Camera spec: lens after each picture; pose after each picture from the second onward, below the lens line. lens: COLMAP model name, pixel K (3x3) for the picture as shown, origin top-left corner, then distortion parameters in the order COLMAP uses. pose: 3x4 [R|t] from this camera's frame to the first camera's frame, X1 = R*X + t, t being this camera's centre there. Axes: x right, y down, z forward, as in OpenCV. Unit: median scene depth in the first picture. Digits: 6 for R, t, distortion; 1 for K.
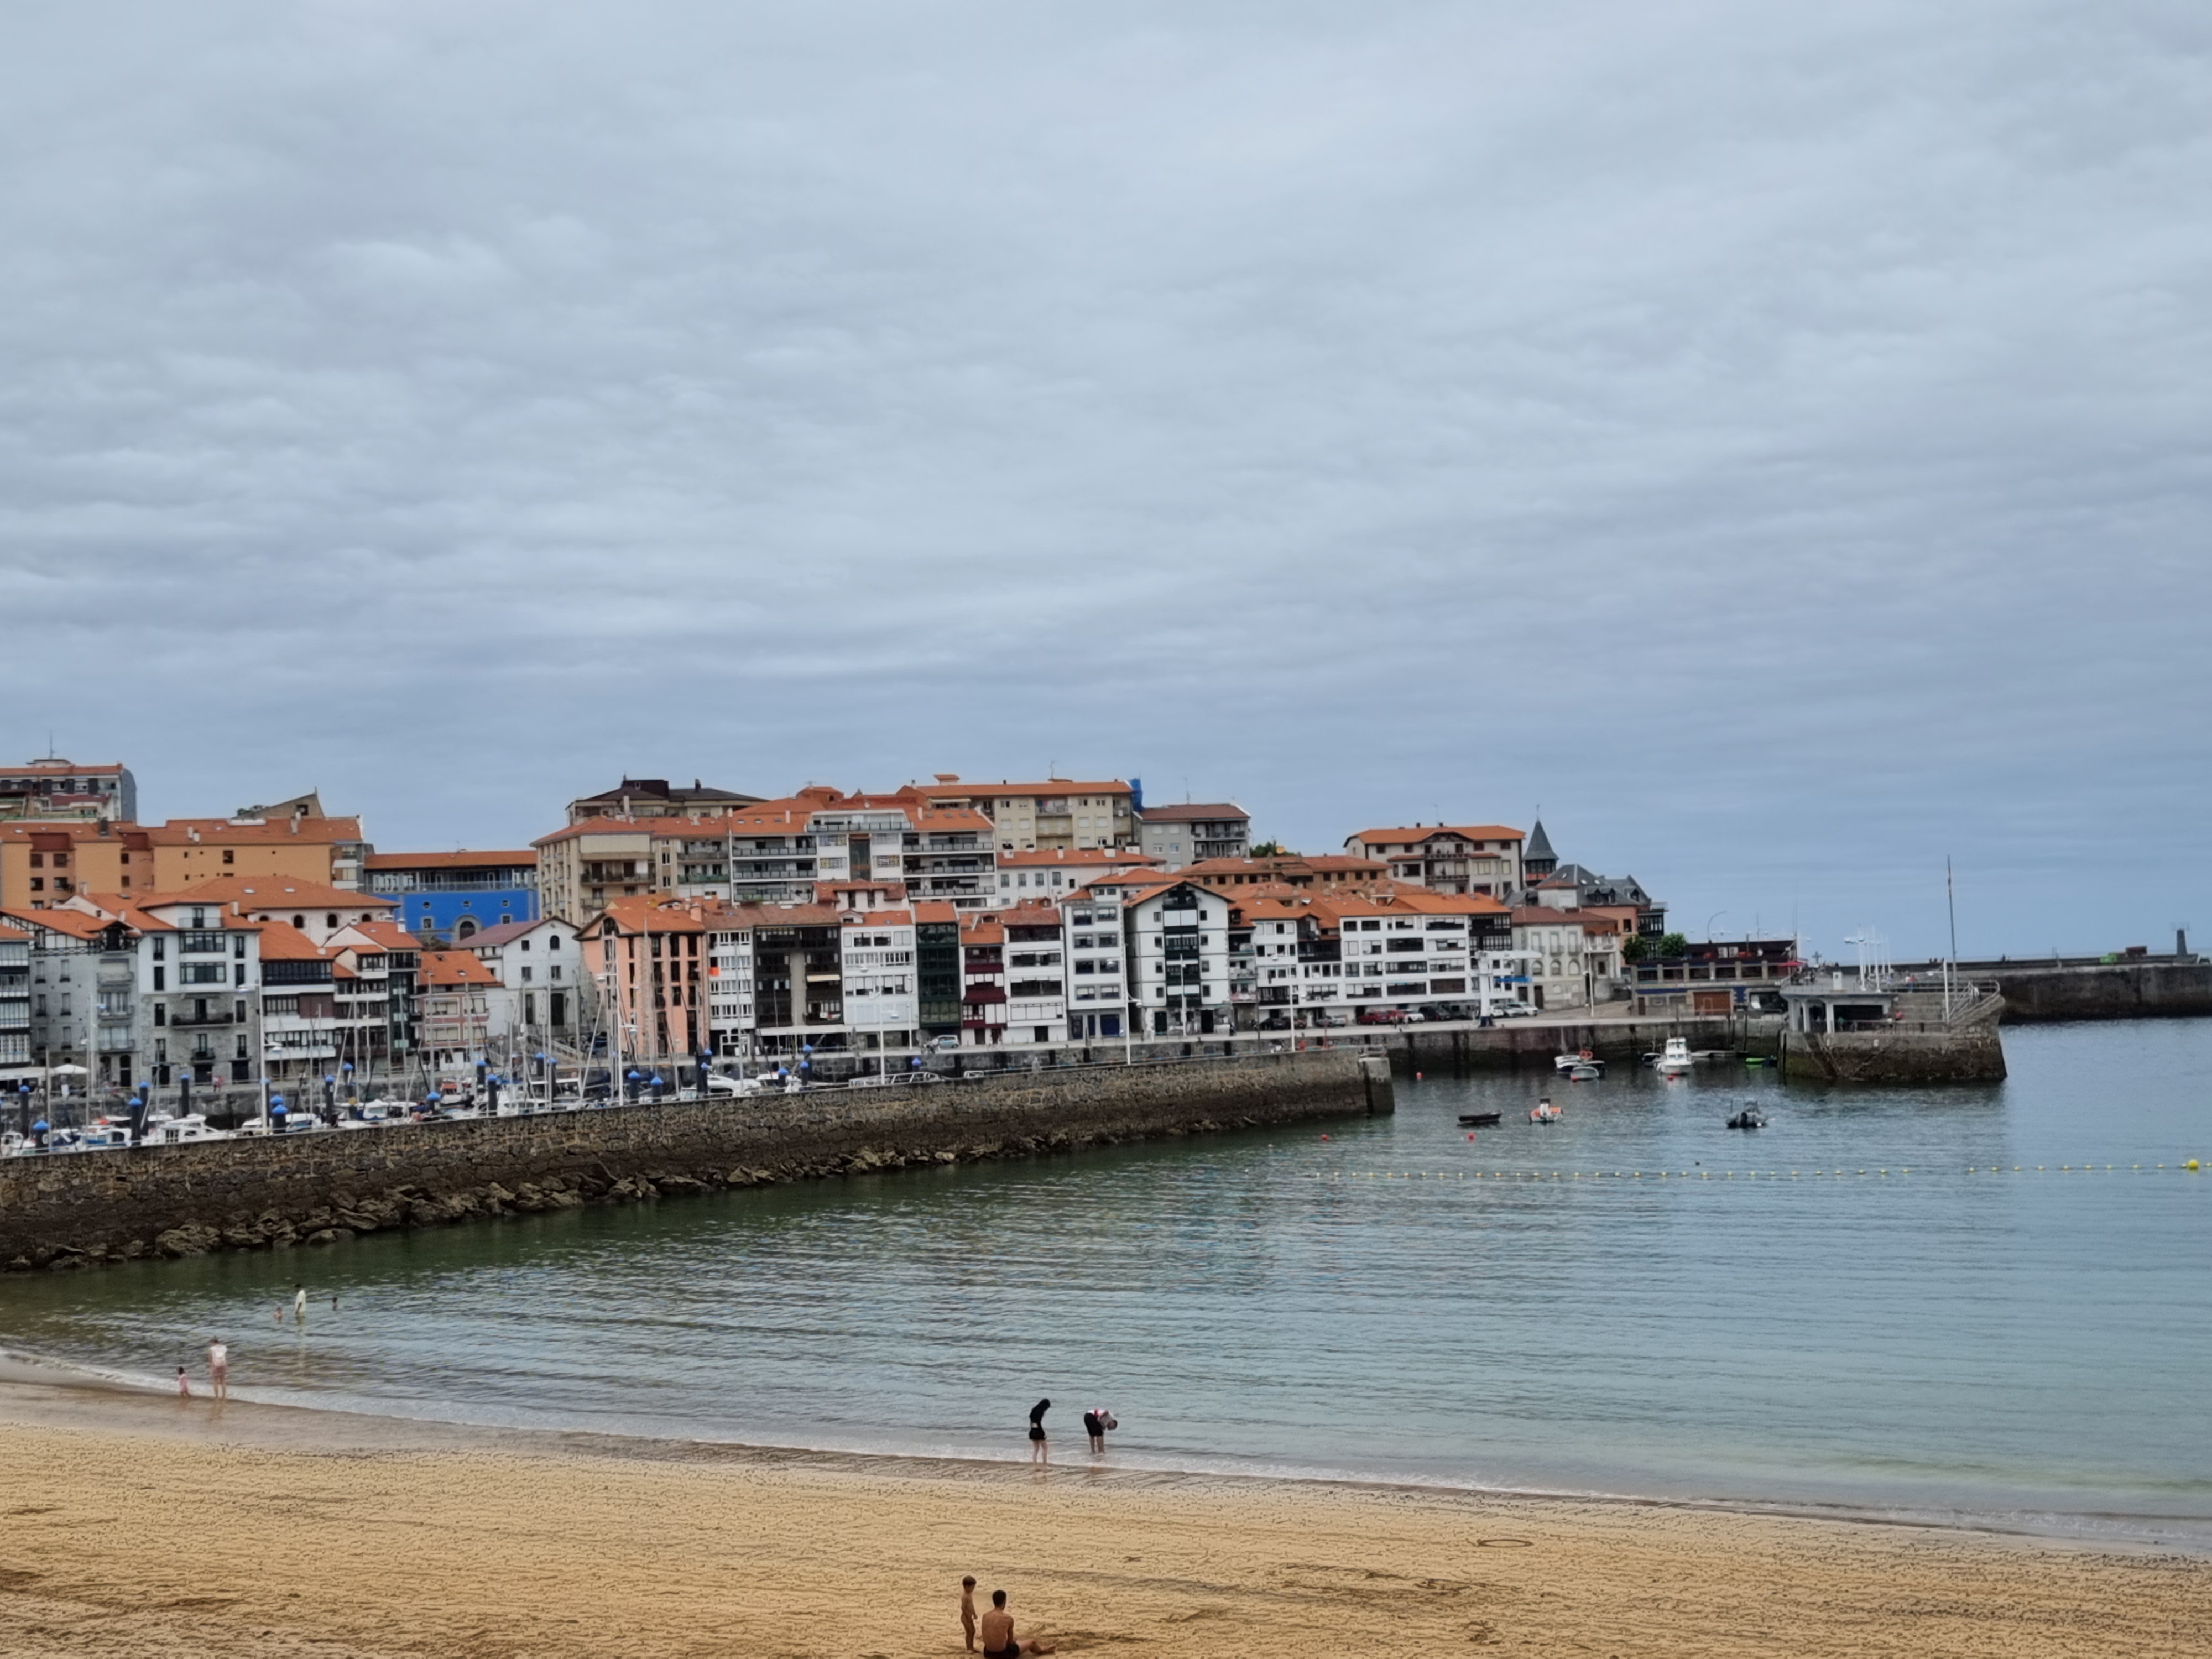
lens RADIAL K [[2934.1, 0, 1131.7], [0, 2934.1, 834.9], [0, 0, 1]] dist [0.081502, -0.041203]
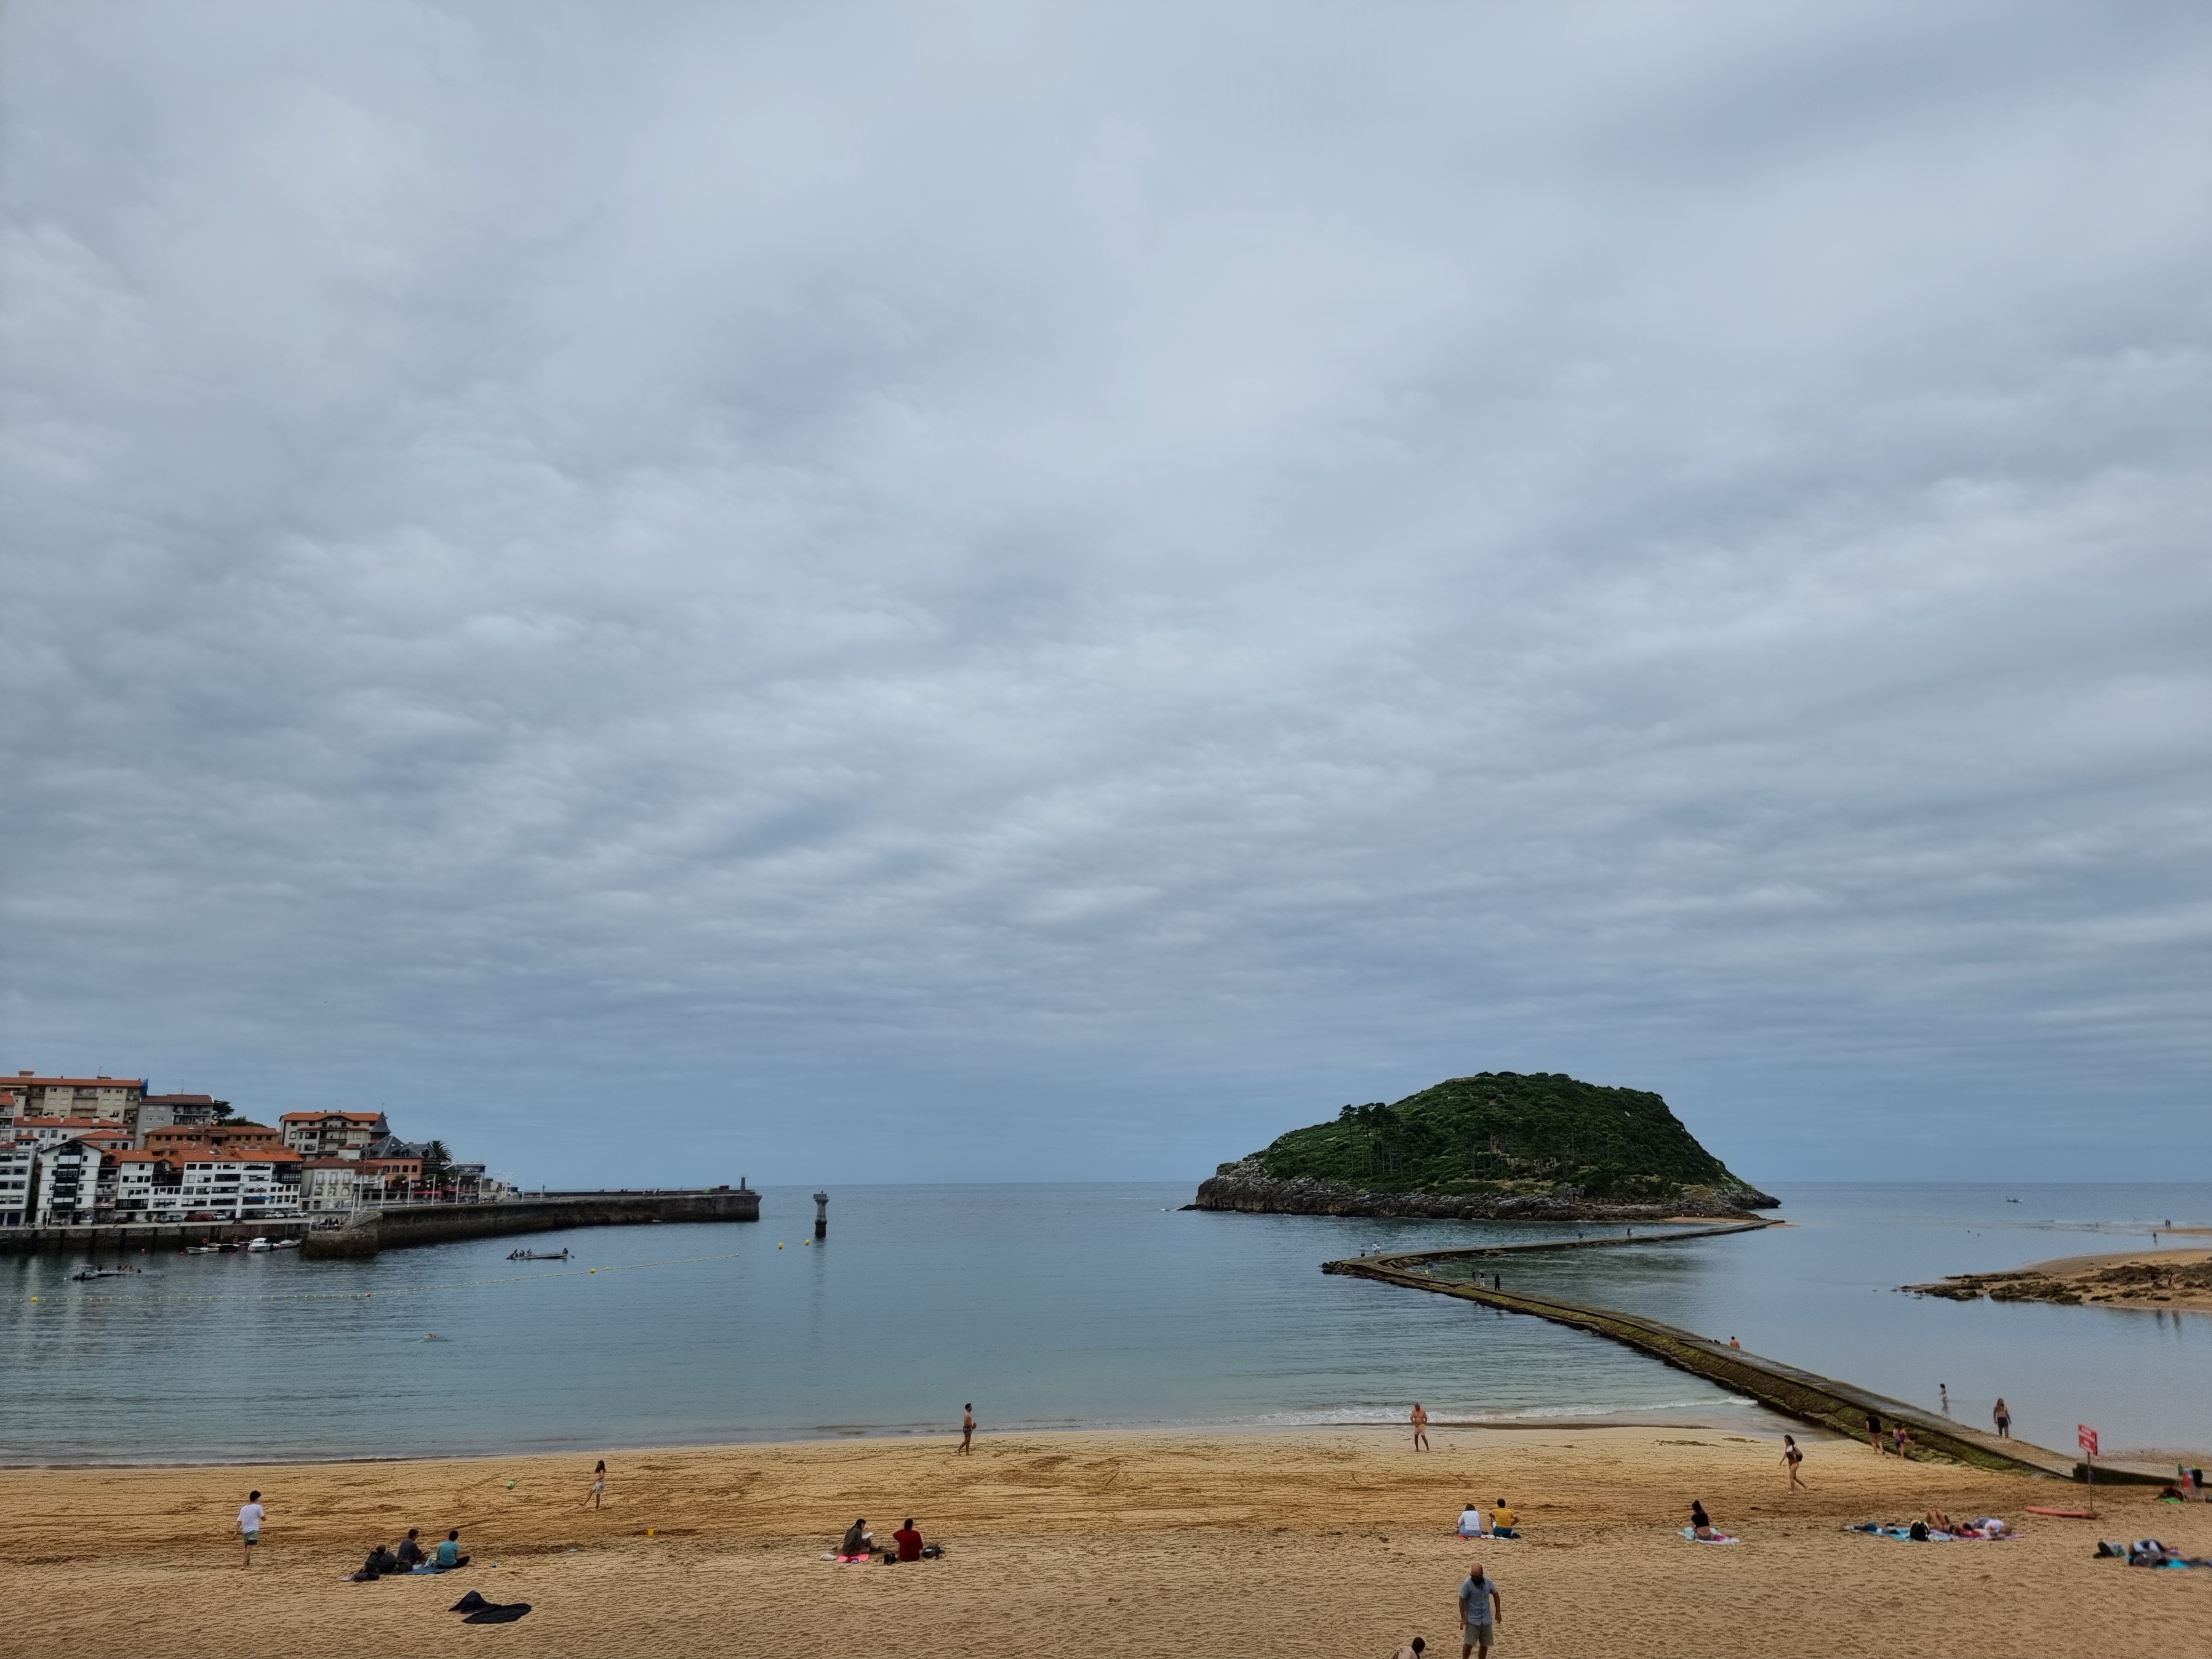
lens RADIAL K [[1527.9, 0, 1120.0], [0, 1527.9, 834.5], [0, 0, 1]] dist [0.091651, -0.075243]
pose [[0.938354, 0.107638, 0.328491, 0.278399], [-0.047440, 0.981392, -0.186063, -0.018996], [-0.342406, 0.159009, 0.925999, -0.155565]]
